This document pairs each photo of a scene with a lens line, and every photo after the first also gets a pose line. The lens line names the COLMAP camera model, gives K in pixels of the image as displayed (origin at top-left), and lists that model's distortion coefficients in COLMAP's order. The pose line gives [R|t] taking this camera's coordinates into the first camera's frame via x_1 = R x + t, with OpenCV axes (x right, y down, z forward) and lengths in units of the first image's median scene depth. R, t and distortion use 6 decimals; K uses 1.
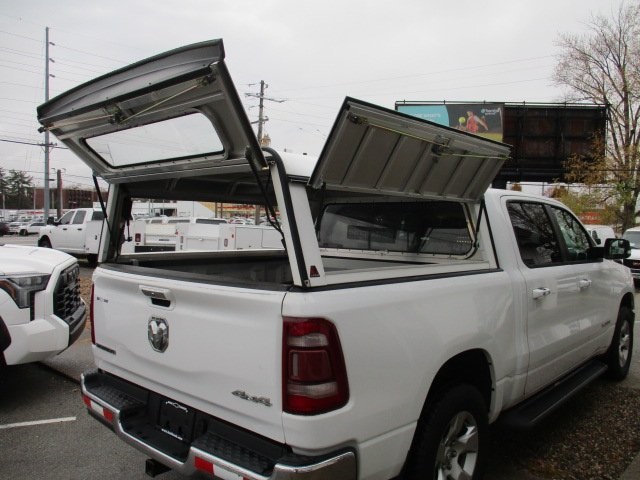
lens RADIAL K [[537.4, 0, 320.0], [0, 537.4, 240.0], [0, 0, 1]] dist [-0.019676, -0.010760]
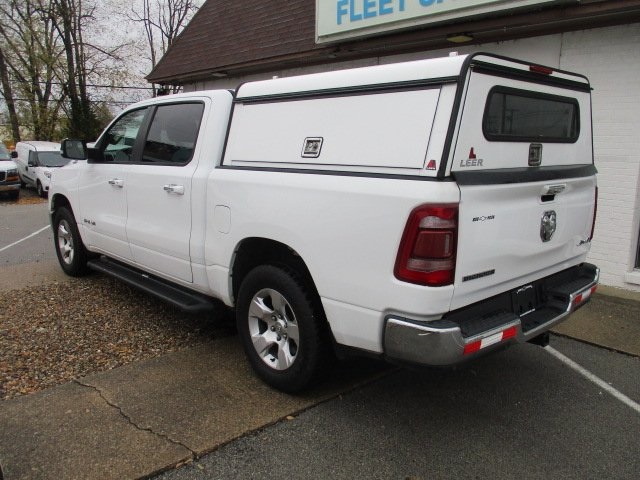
lens RADIAL K [[537.4, 0, 320.0], [0, 537.4, 240.0], [0, 0, 1]] dist [-0.019676, -0.010760]
pose [[0.078879, -0.188452, 0.978910, -1.452166], [0.019644, 0.982072, 0.187478, -0.016000], [-0.996691, 0.004442, 0.081167, 1.390825]]
